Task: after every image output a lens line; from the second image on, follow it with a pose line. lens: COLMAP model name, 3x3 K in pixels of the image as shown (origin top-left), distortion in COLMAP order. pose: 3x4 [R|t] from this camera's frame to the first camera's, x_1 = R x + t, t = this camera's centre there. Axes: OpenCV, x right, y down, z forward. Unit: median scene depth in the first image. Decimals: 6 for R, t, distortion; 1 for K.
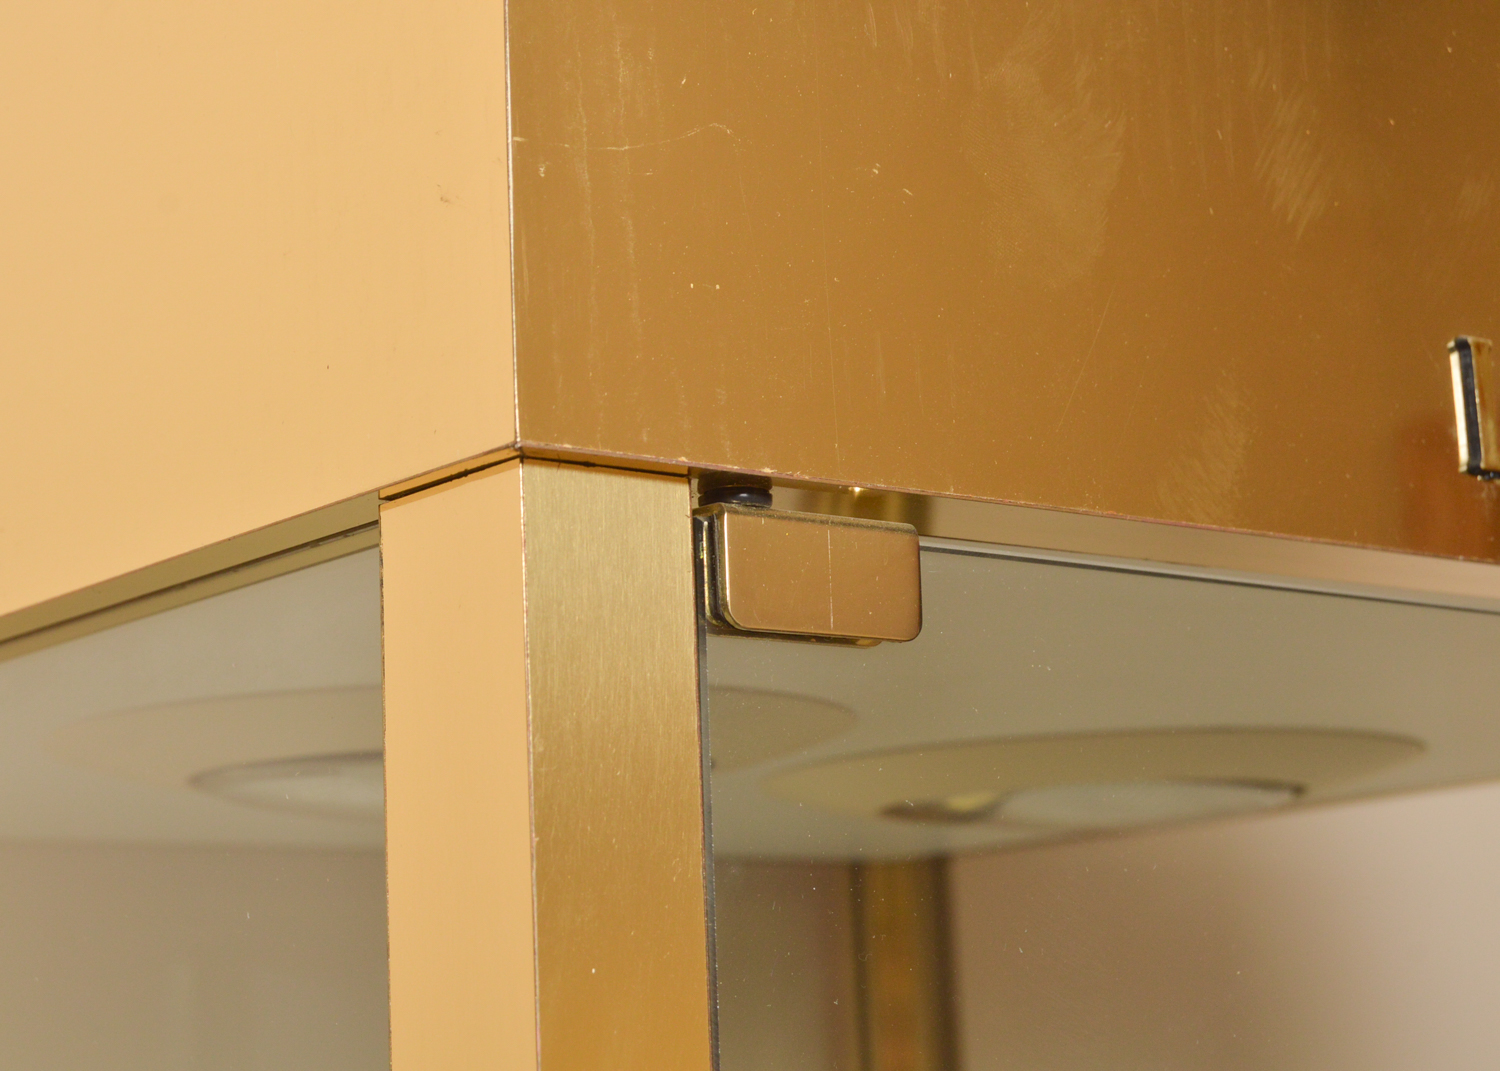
lens RADIAL K [[3103.8, 0, 750.0], [0, 3103.8, 535.5], [0, 0, 1]] dist [-0.074979, -0.198227]
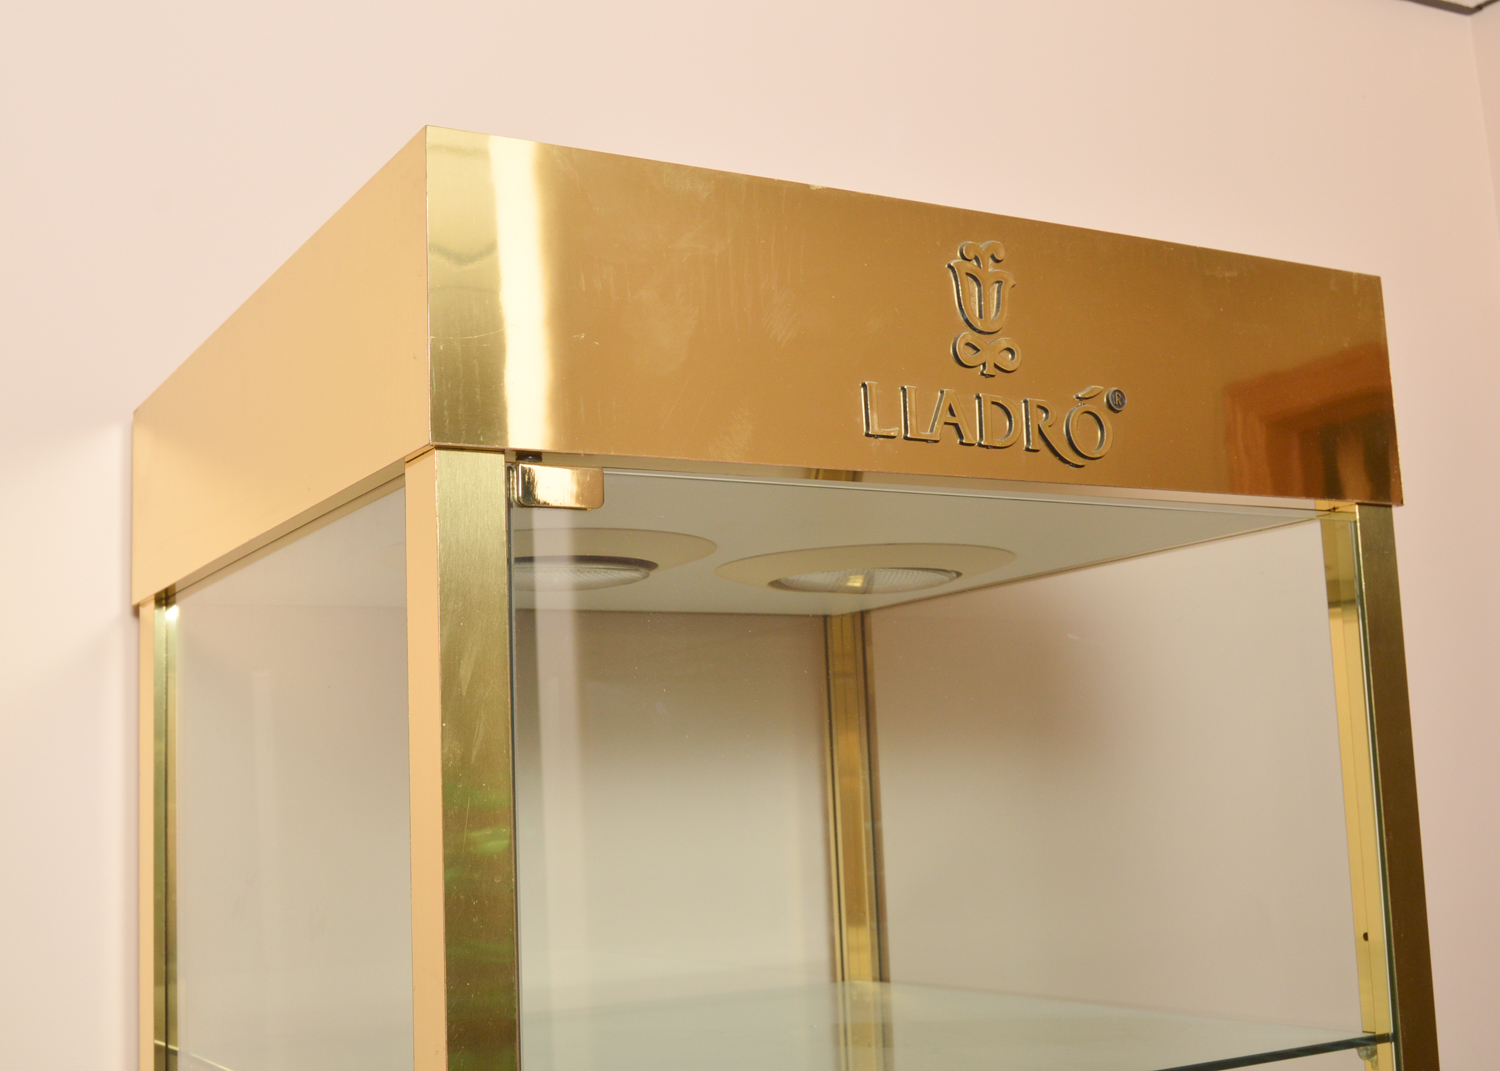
lens RADIAL K [[1845.1, 0, 754.4], [0, 1845.1, 541.5], [0, 0, 1]] dist [-0.069054, 0.007800]
pose [[0.988437, -0.018532, -0.150497, 0.454514], [0.026674, 0.998277, 0.052261, -0.018821], [0.149269, -0.055671, 0.987228, -0.623871]]
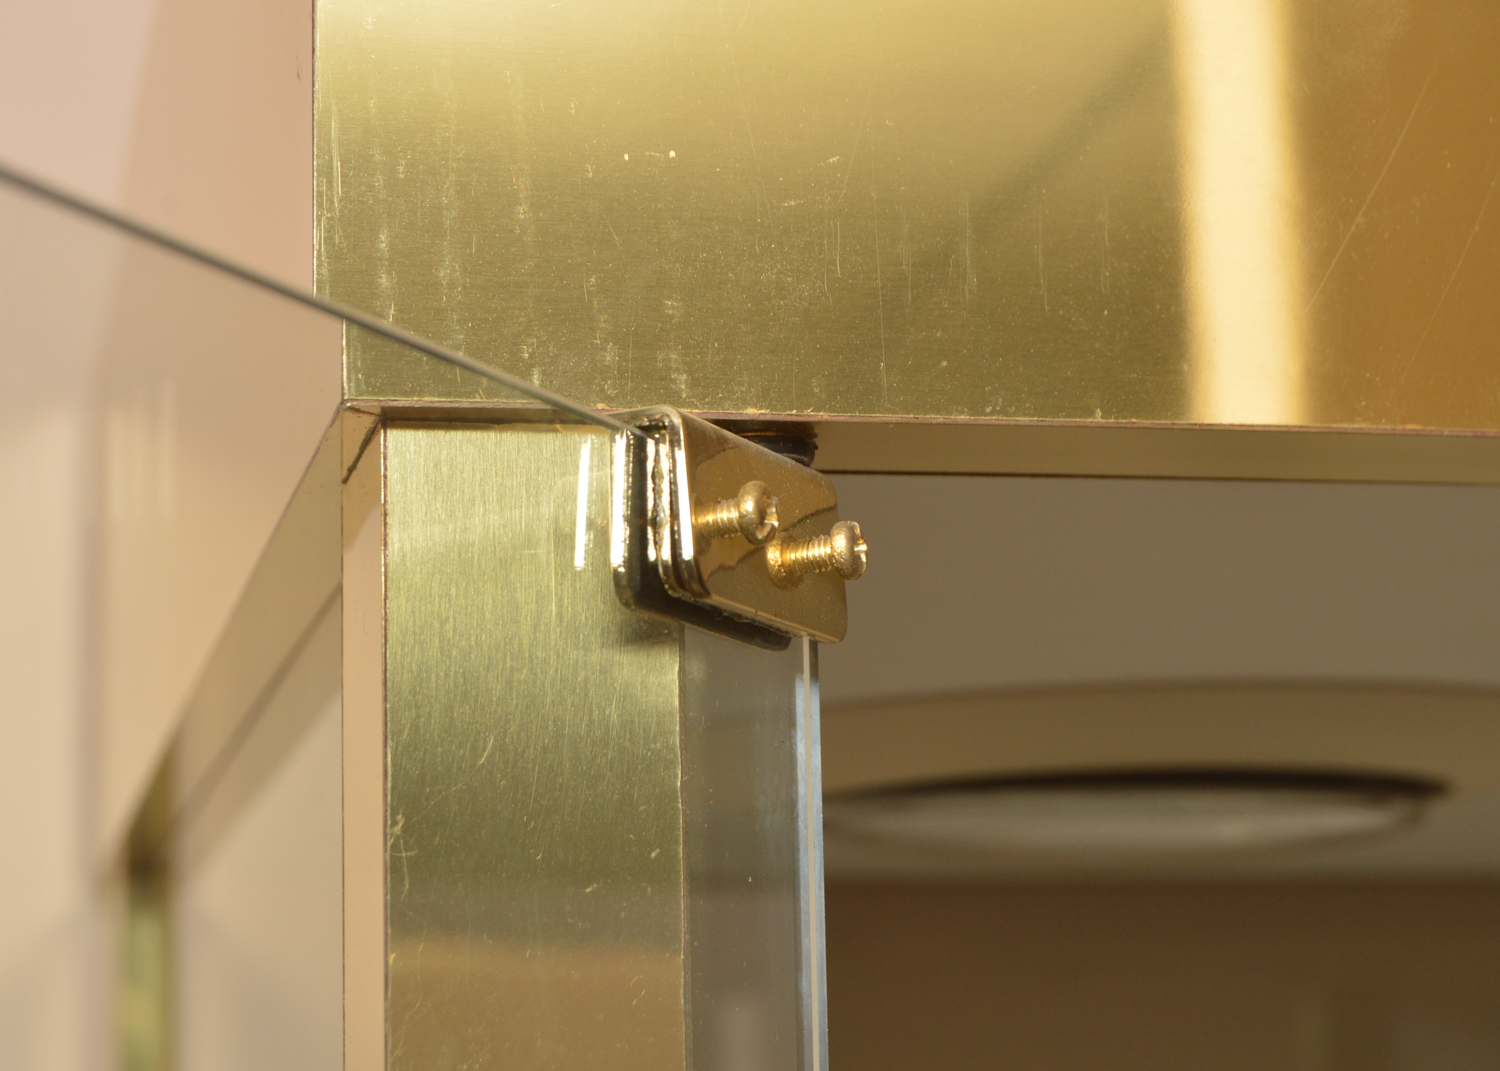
lens RADIAL K [[3619.8, 0, 750.0], [0, 3619.8, 535.5], [0, 0, 1]] dist [-0.045309, -0.629037]
pose [[0.896875, -0.050251, -0.439421, 0.358327], [0.064409, 0.997773, 0.017360, -0.007422], [0.437570, -0.043872, 0.898113, 0.273168]]
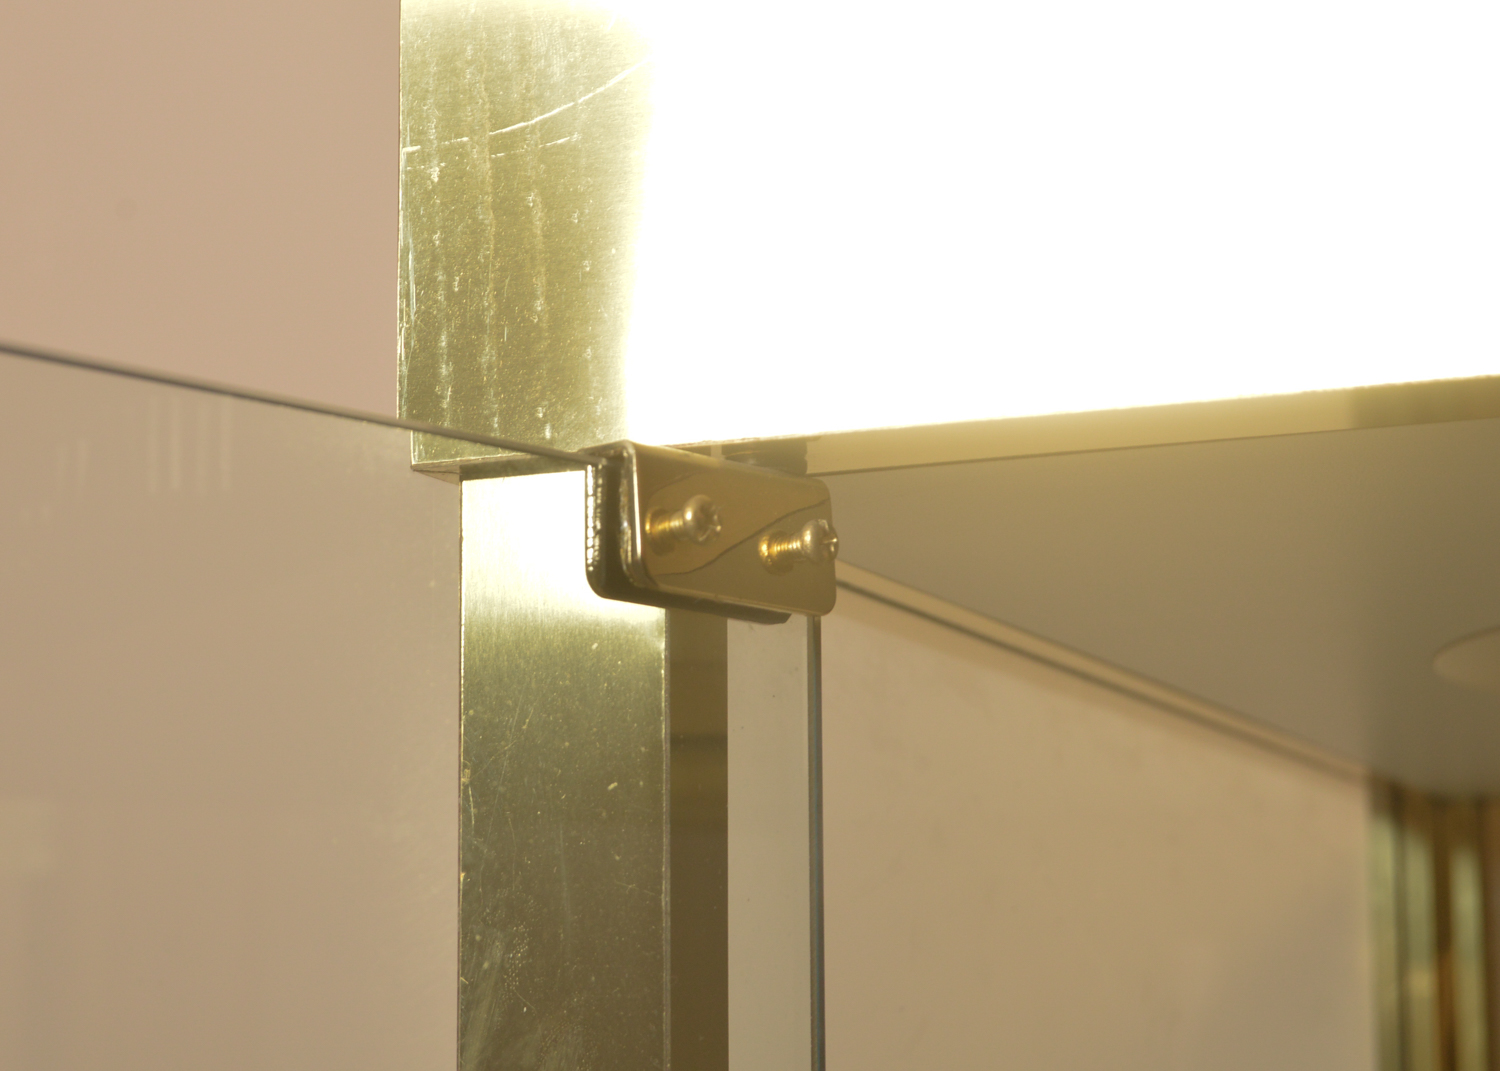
lens RADIAL K [[3619.8, 0, 750.0], [0, 3619.8, 535.5], [0, 0, 1]] dist [-0.045309, -0.629037]
pose [[0.480273, -0.102989, -0.871052, 0.901052], [0.148247, 0.988327, -0.035117, 0.043706], [0.864501, -0.112265, 0.489934, 0.506376]]
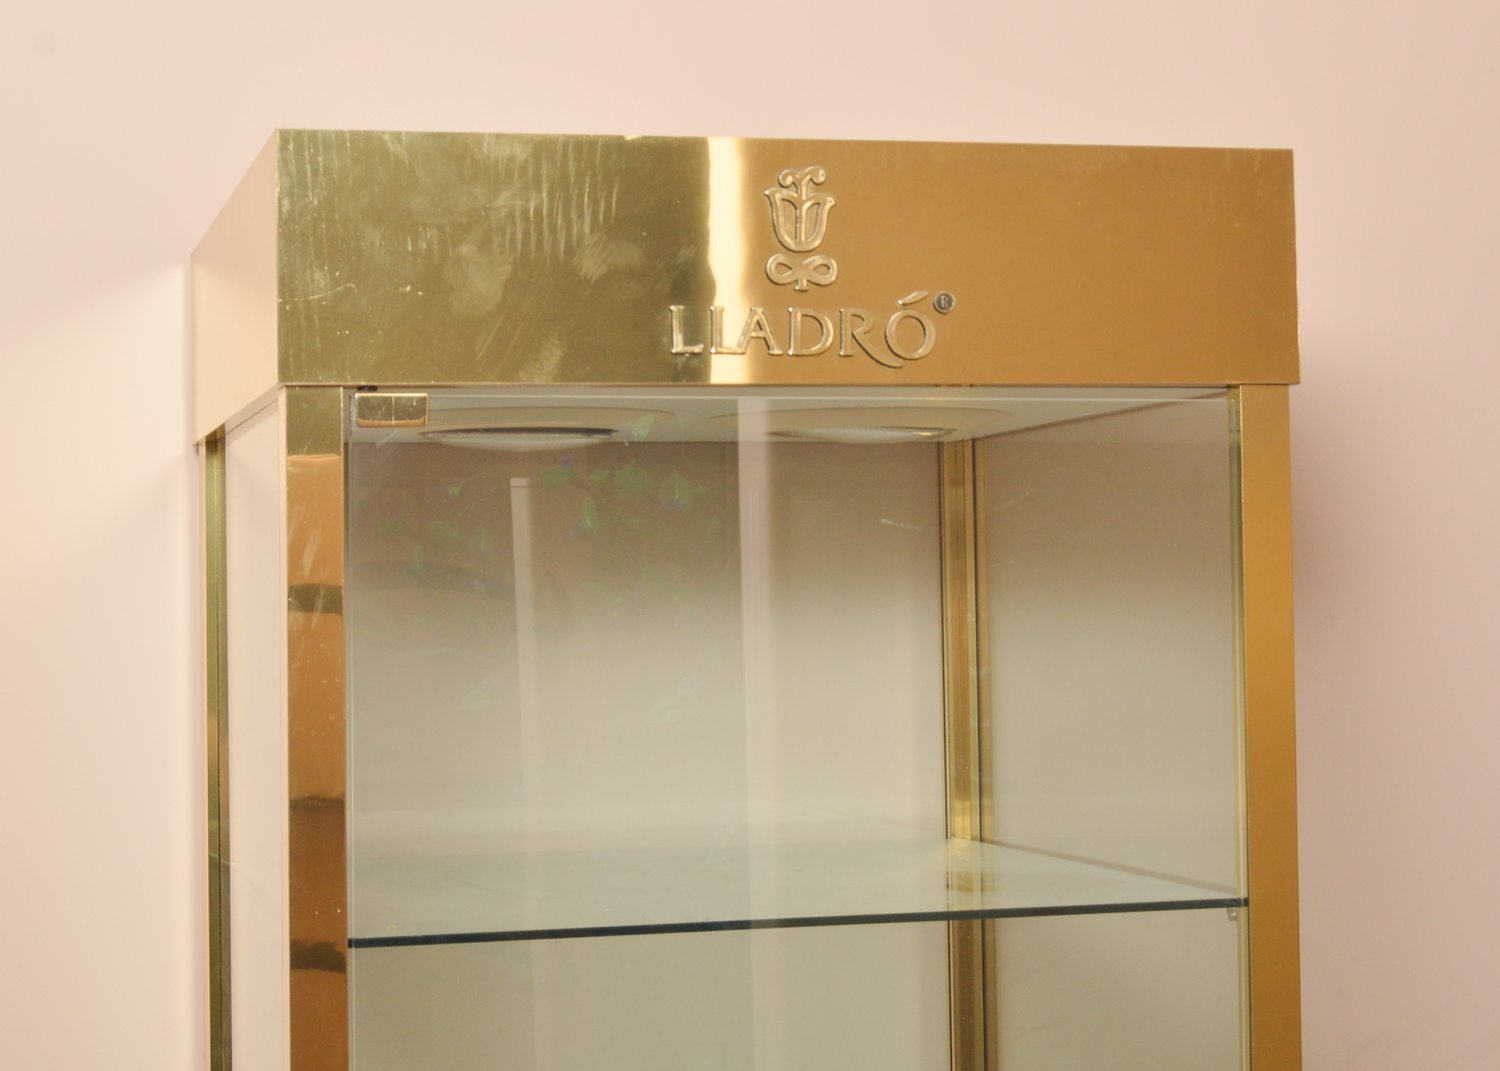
lens RADIAL K [[3258.0, 0, 750.0], [0, 3258.0, 535.5], [0, 0, 1]] dist [-0.074299, -0.051135]
pose [[0.908464, 0.020257, -0.417473, 1.977405], [0.054588, 0.984519, 0.166561, -0.447979], [0.414384, -0.174104, 0.893294, -2.191778]]
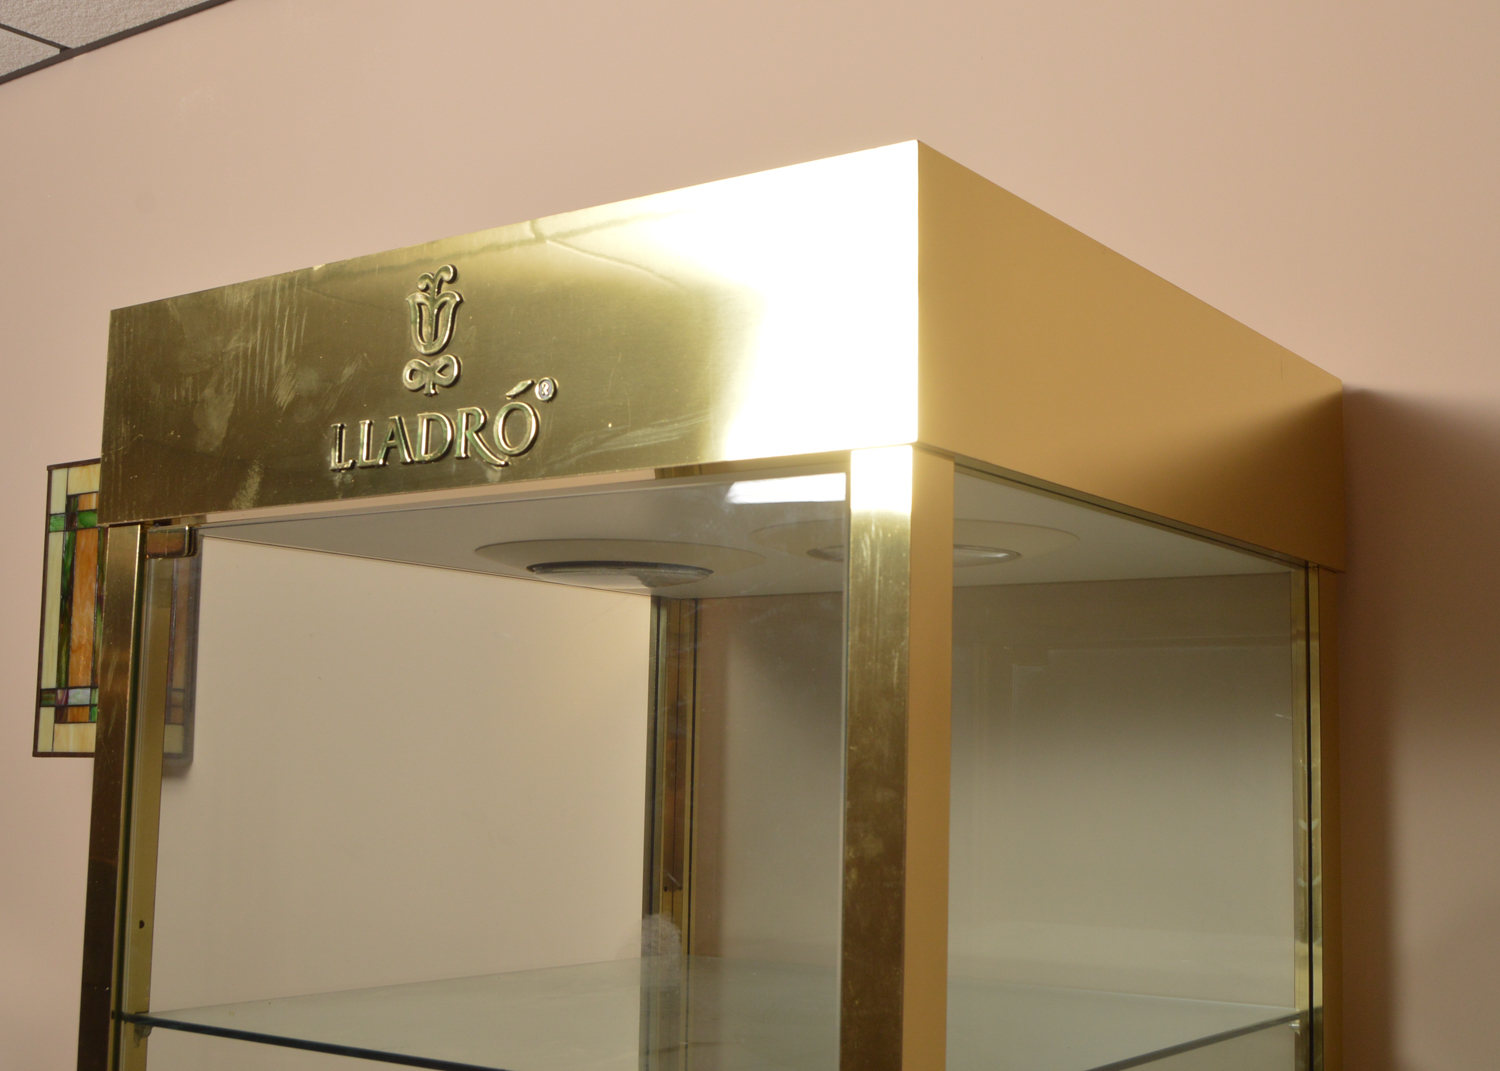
lens RADIAL K [[1845.1, 0, 754.4], [0, 1845.1, 541.5], [0, 0, 1]] dist [-0.069054, 0.007800]
pose [[0.271874, -0.068213, -0.959912, 2.508685], [0.150613, 0.988208, -0.027566, 0.192521], [0.950474, -0.137080, 0.278942, 1.089920]]
